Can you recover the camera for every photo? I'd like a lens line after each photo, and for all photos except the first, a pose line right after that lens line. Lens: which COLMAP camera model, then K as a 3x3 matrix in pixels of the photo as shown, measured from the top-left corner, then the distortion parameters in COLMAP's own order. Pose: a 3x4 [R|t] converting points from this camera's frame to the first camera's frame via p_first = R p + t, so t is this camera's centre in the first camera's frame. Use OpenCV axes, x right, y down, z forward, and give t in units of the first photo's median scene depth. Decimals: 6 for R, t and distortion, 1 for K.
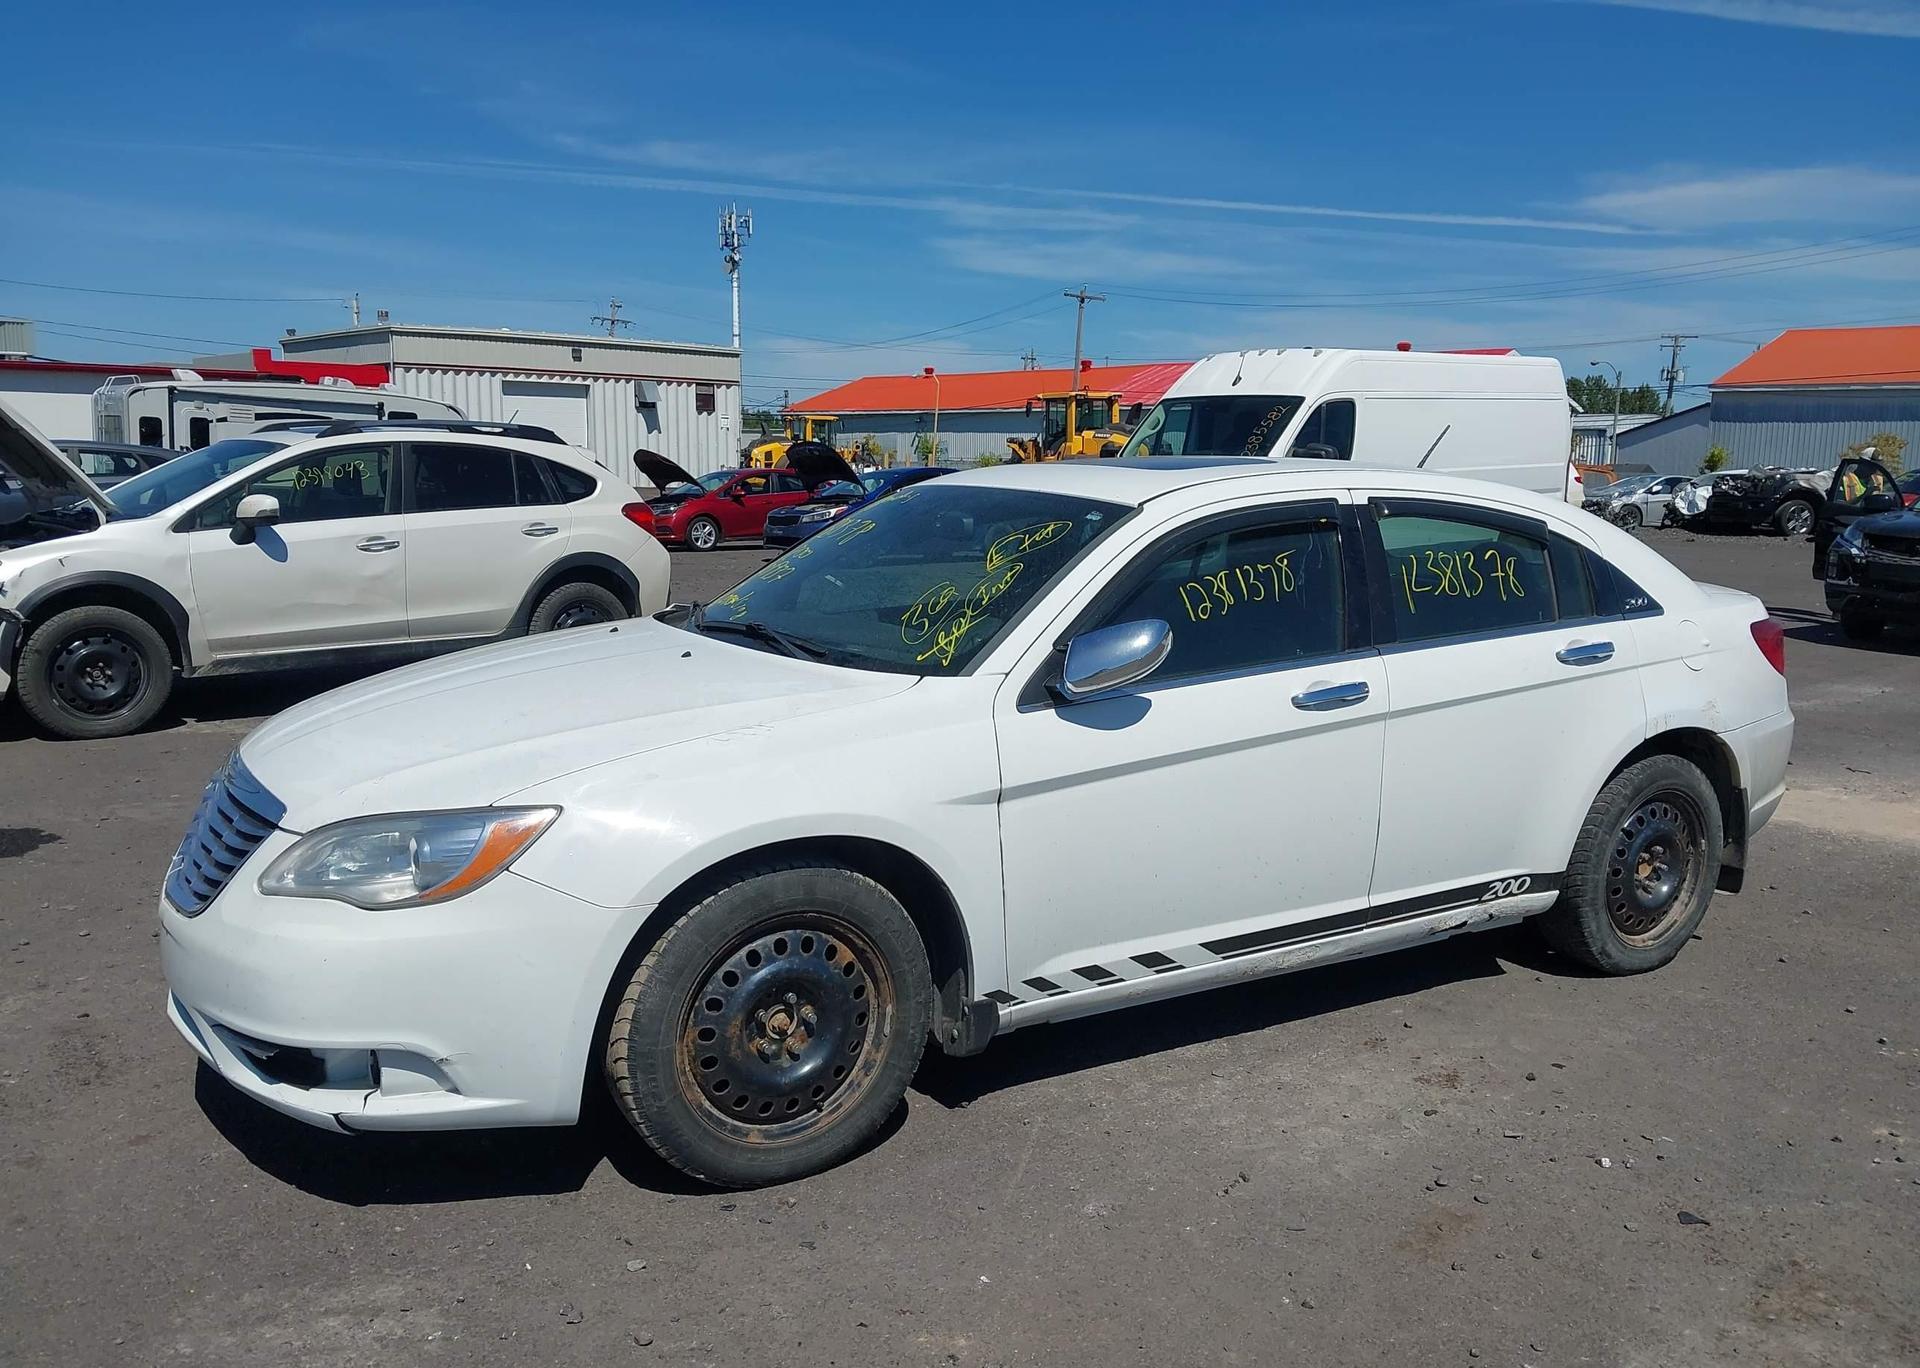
lens RADIAL K [[1511.5, 0, 988.6], [0, 1511.5, 712.7], [0, 0, 1]] dist [0.050092, -0.077059]
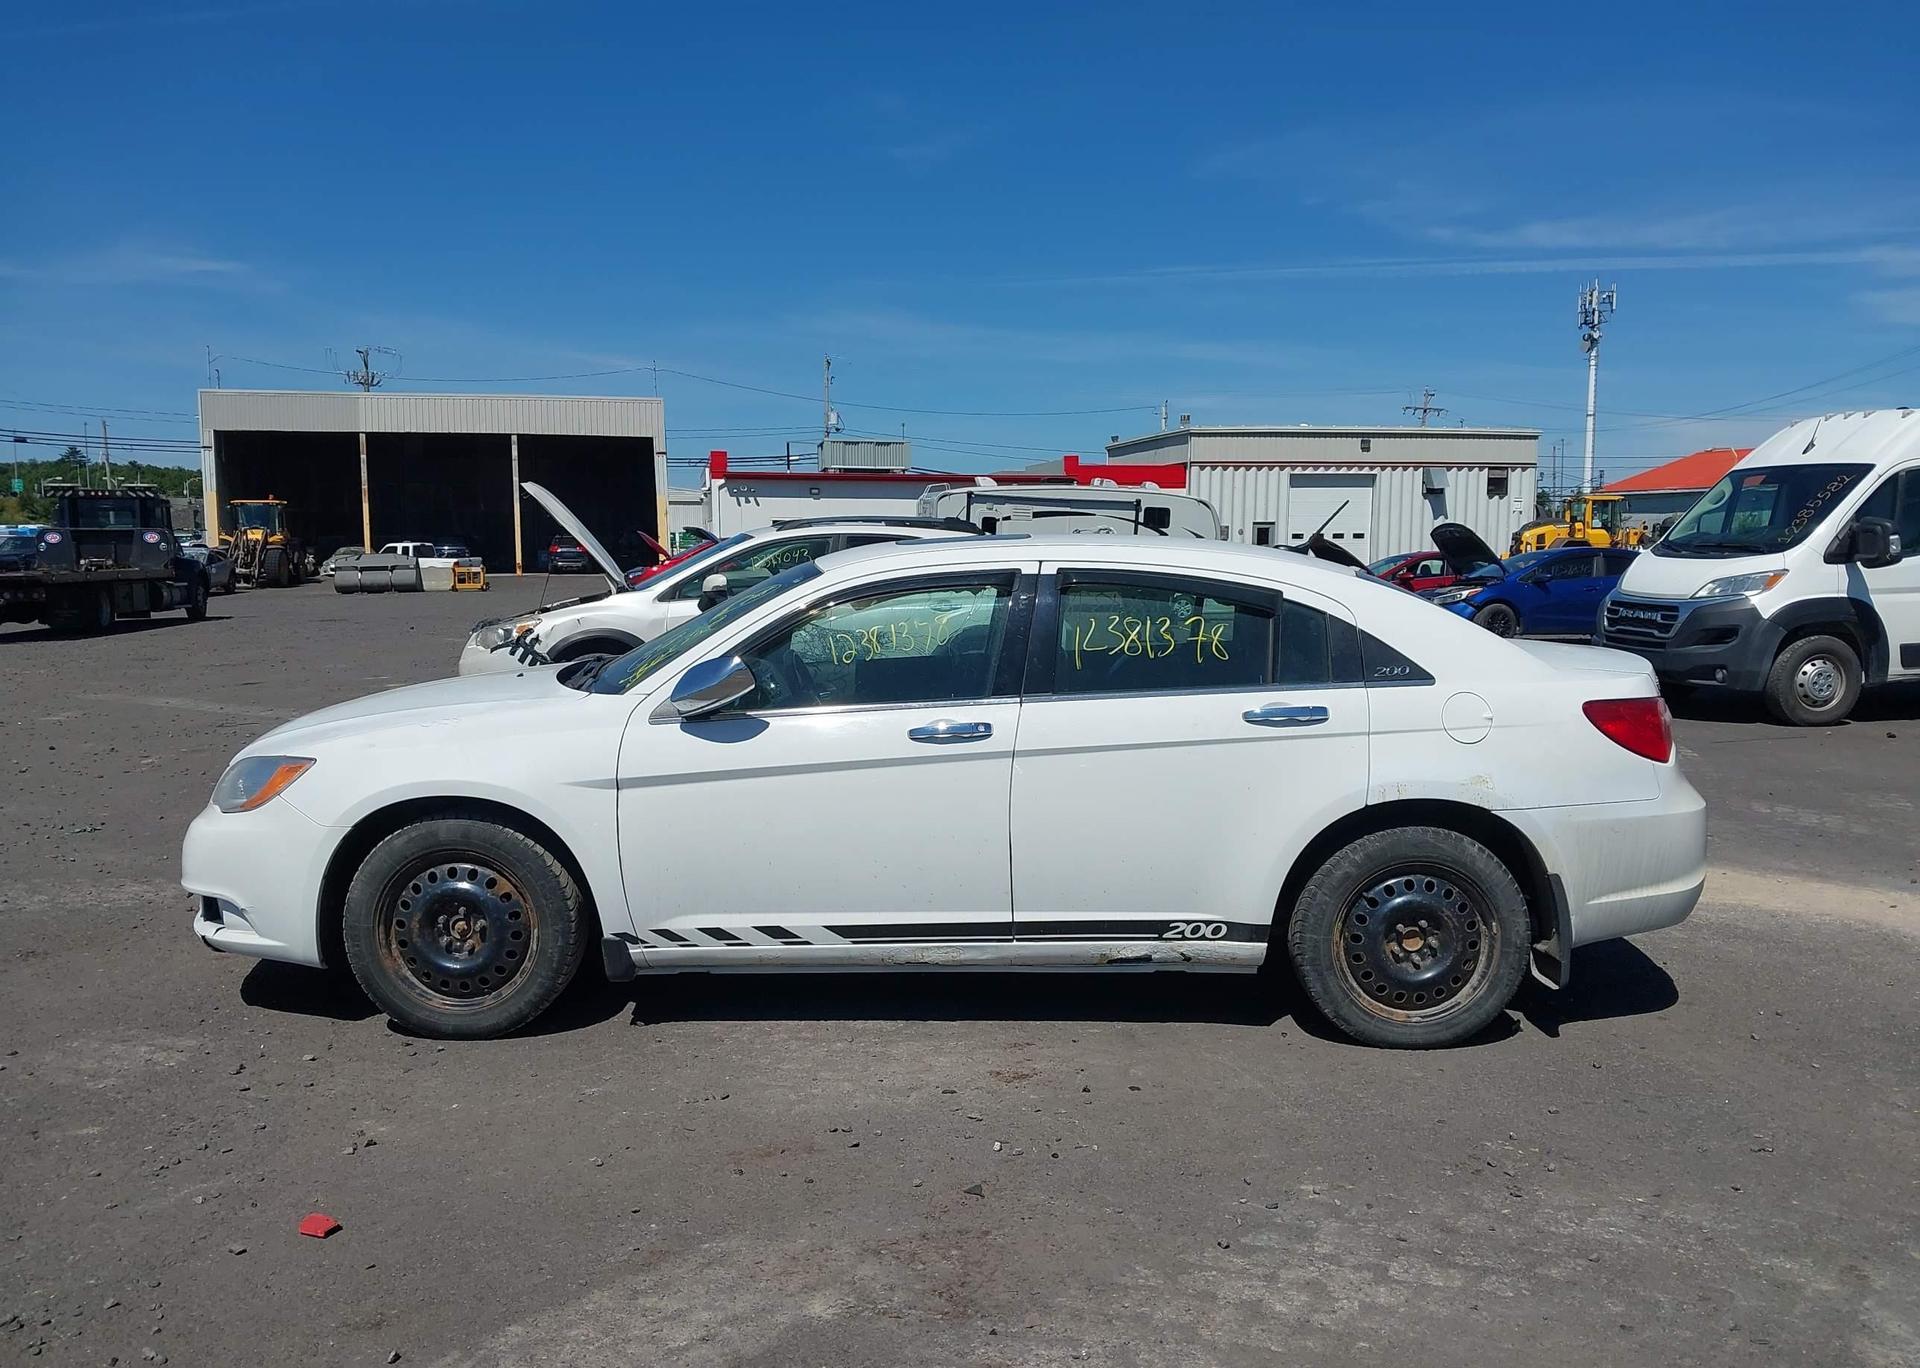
lens RADIAL K [[1511.5, 0, 972.5], [0, 1511.5, 699.8], [0, 0, 1]] dist [0.050092, -0.077059]
pose [[0.857104, 0.041259, -0.513488, 0.767078], [-0.074745, 0.996199, -0.044719, 0.013490], [0.509691, 0.076710, 0.856931, -0.002664]]
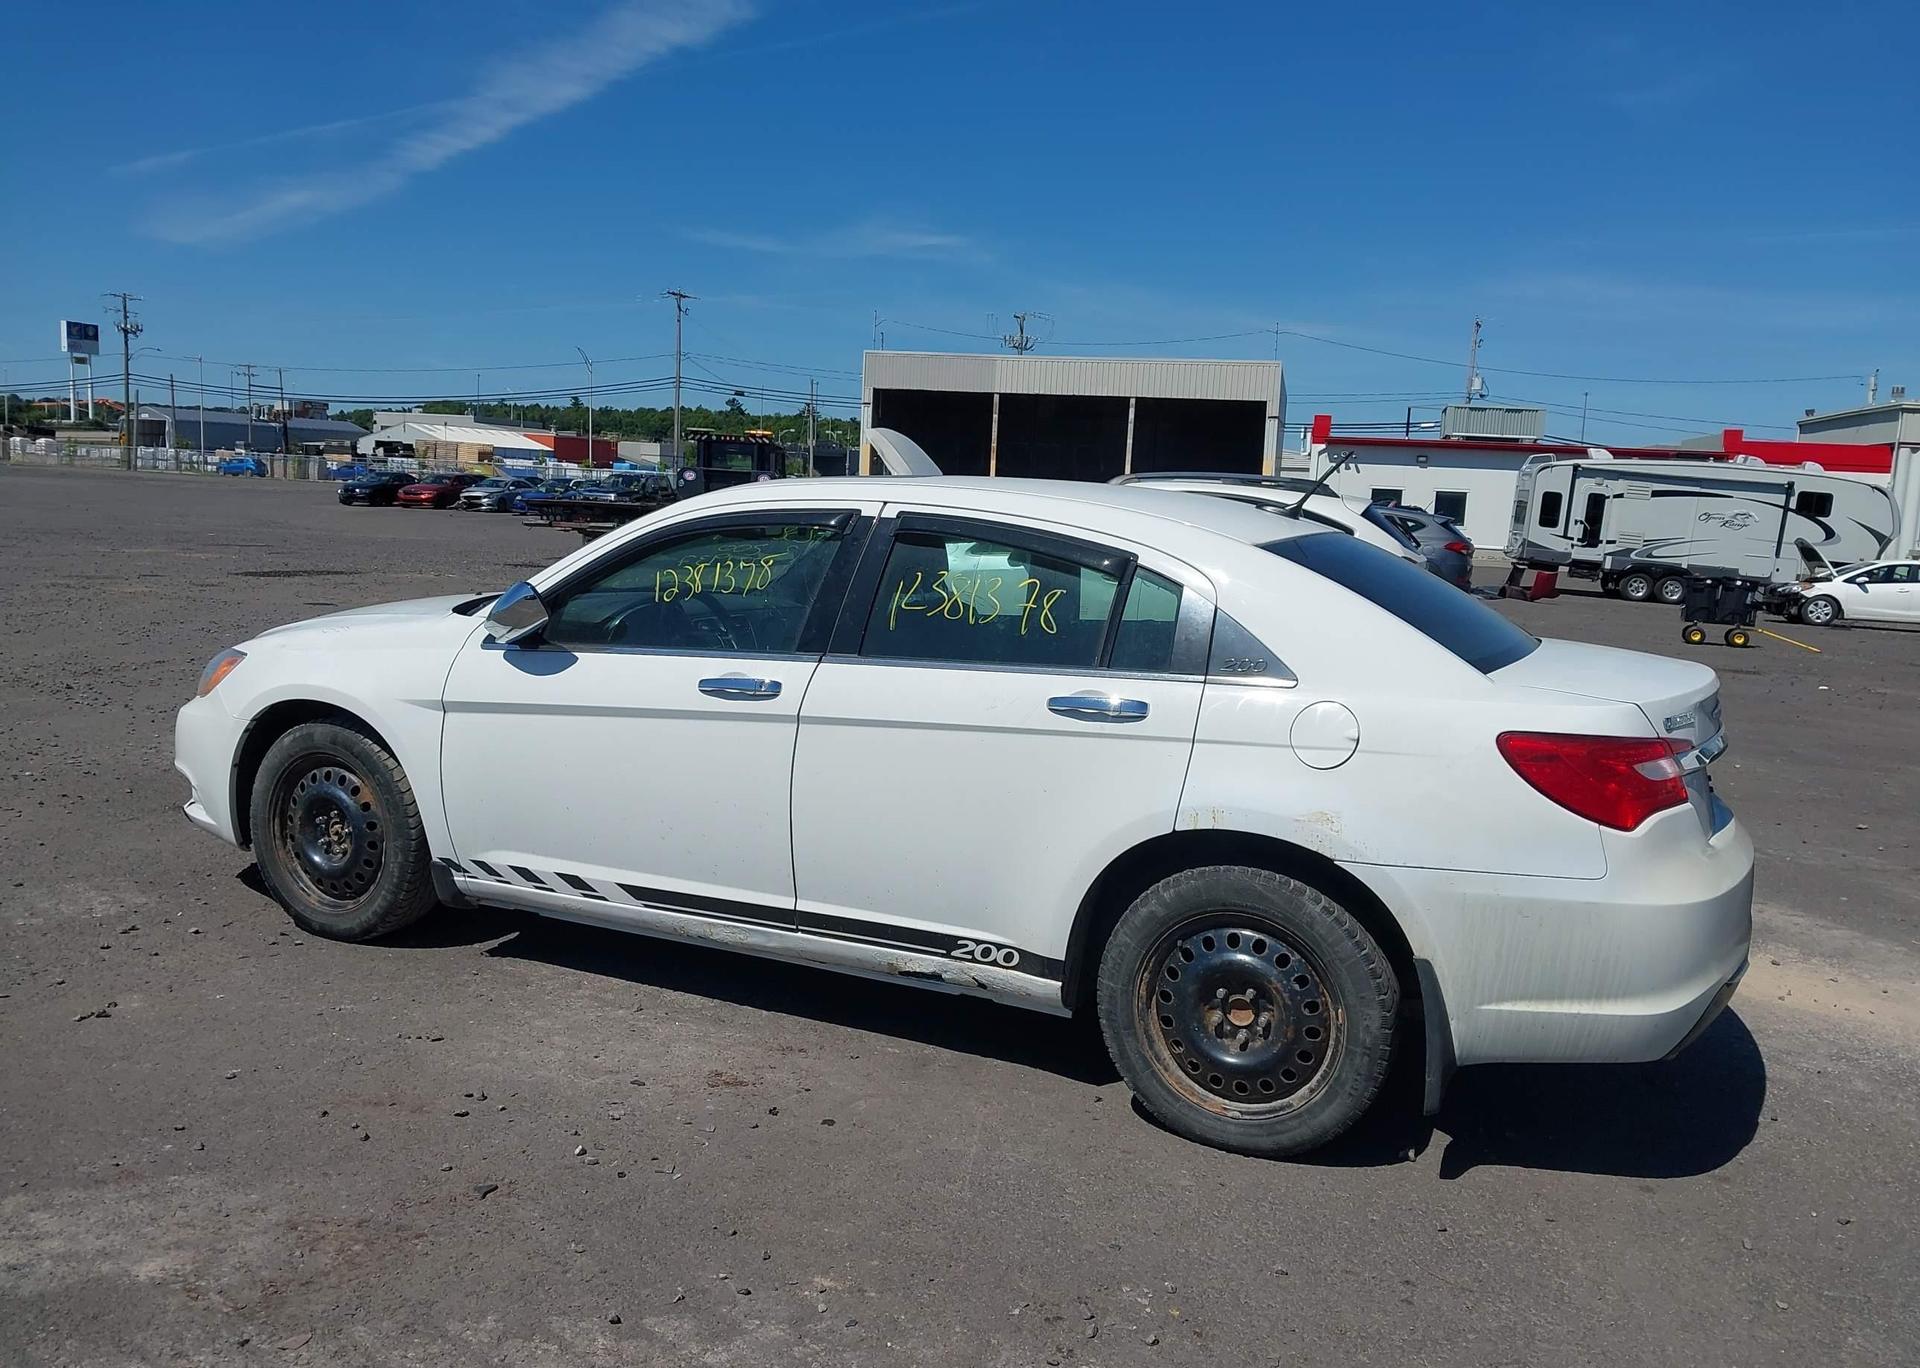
lens RADIAL K [[1511.5, 0, 958.5], [0, 1511.5, 697.5], [0, 0, 1]] dist [0.050092, -0.077059]
pose [[0.566877, 0.126433, -0.814042, 1.064890], [-0.177738, 0.983650, 0.029004, -0.056875], [0.804400, 0.128245, 0.580081, 0.466048]]
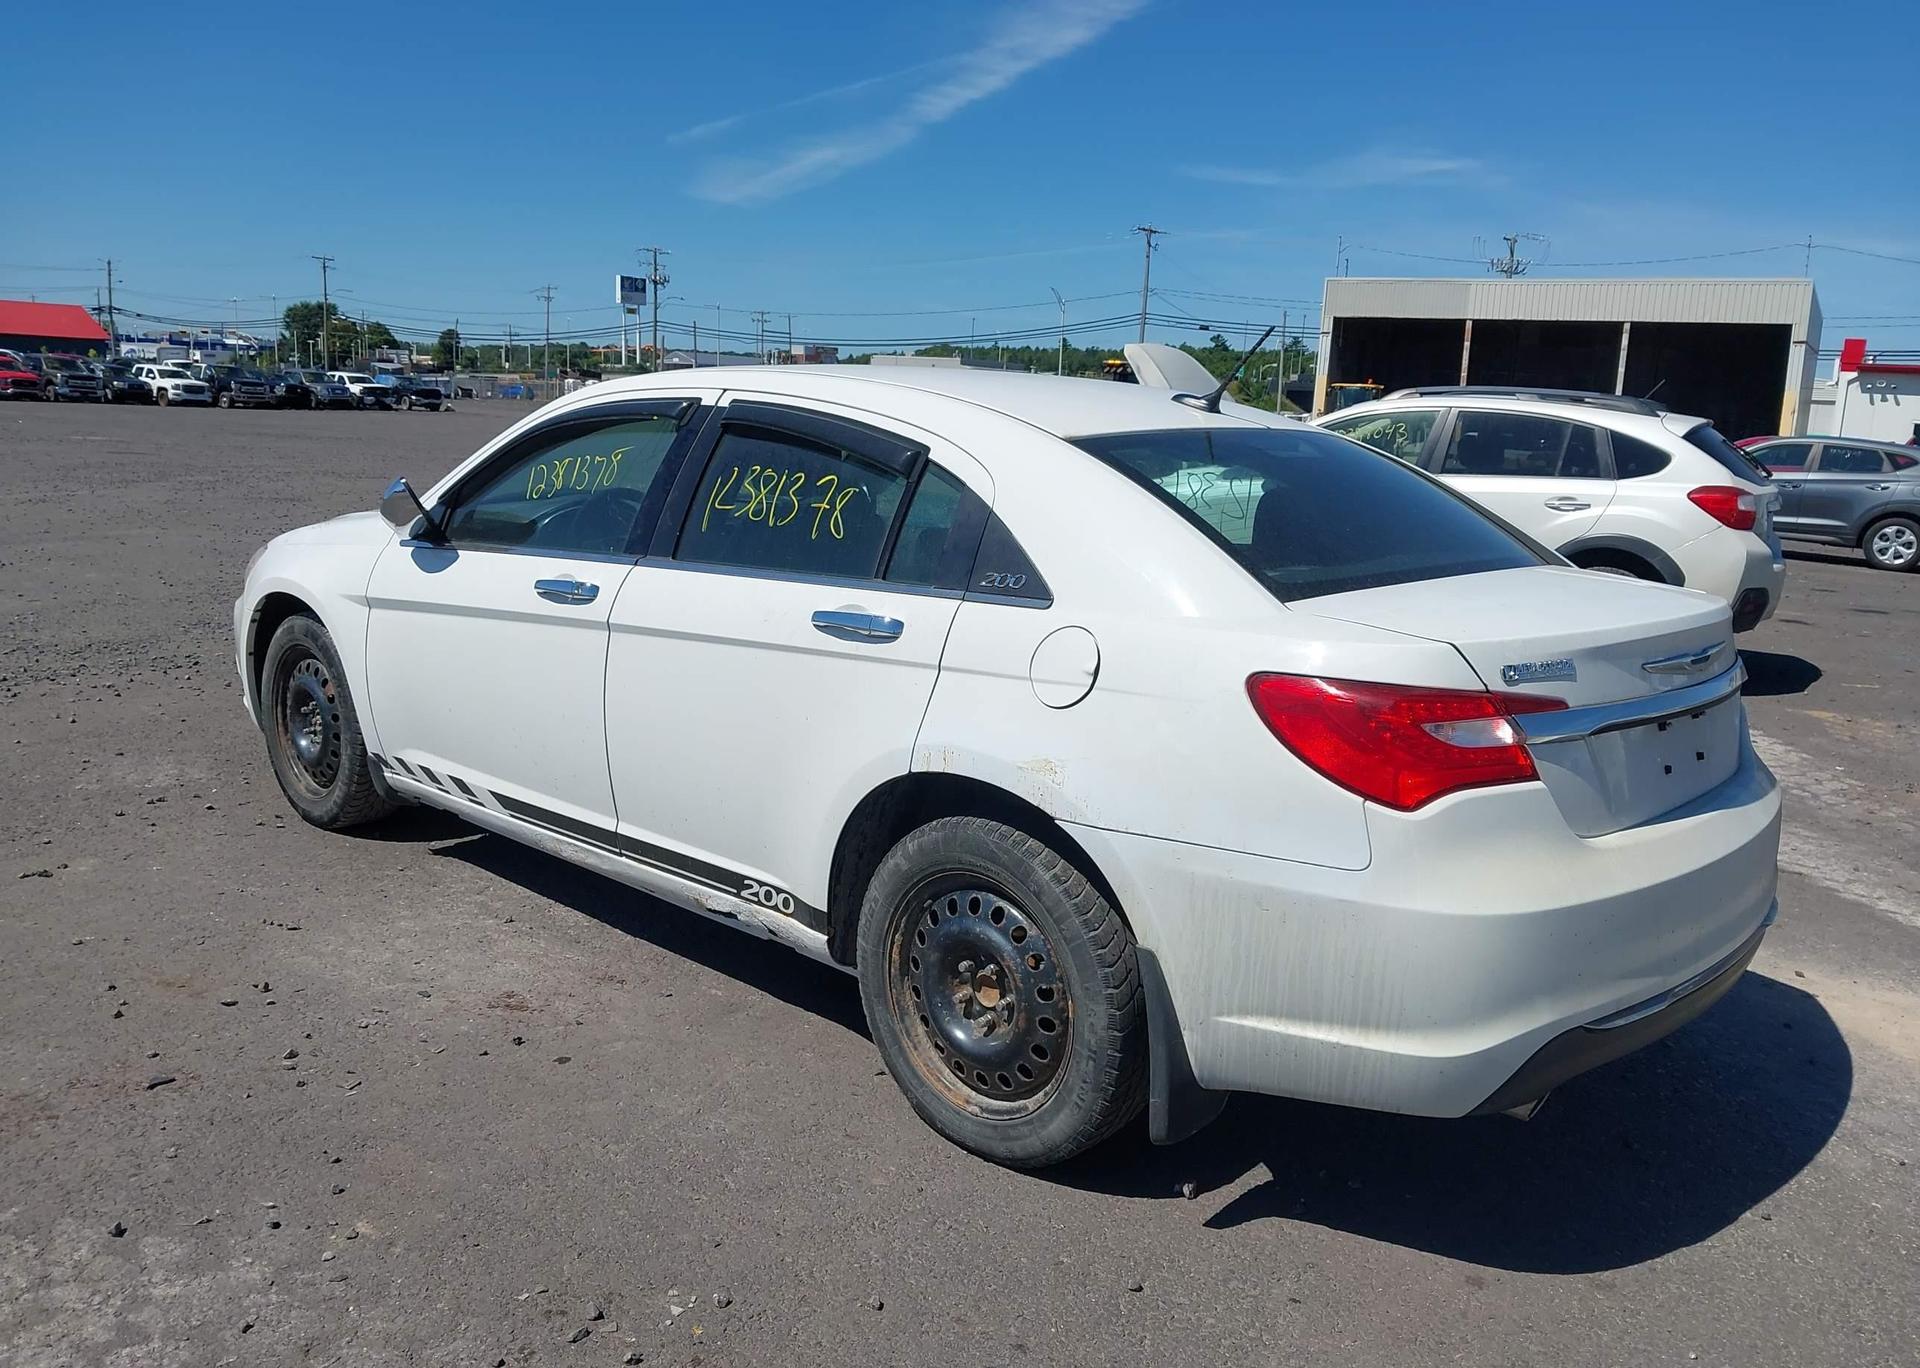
lens RADIAL K [[1511.5, 0, 952.3], [0, 1511.5, 680.0], [0, 0, 1]] dist [0.050092, -0.077059]
pose [[0.286110, 0.172586, -0.942526, 1.128689], [-0.203222, 0.972198, 0.116330, -0.110039], [0.936398, 0.158258, 0.313229, 0.847459]]
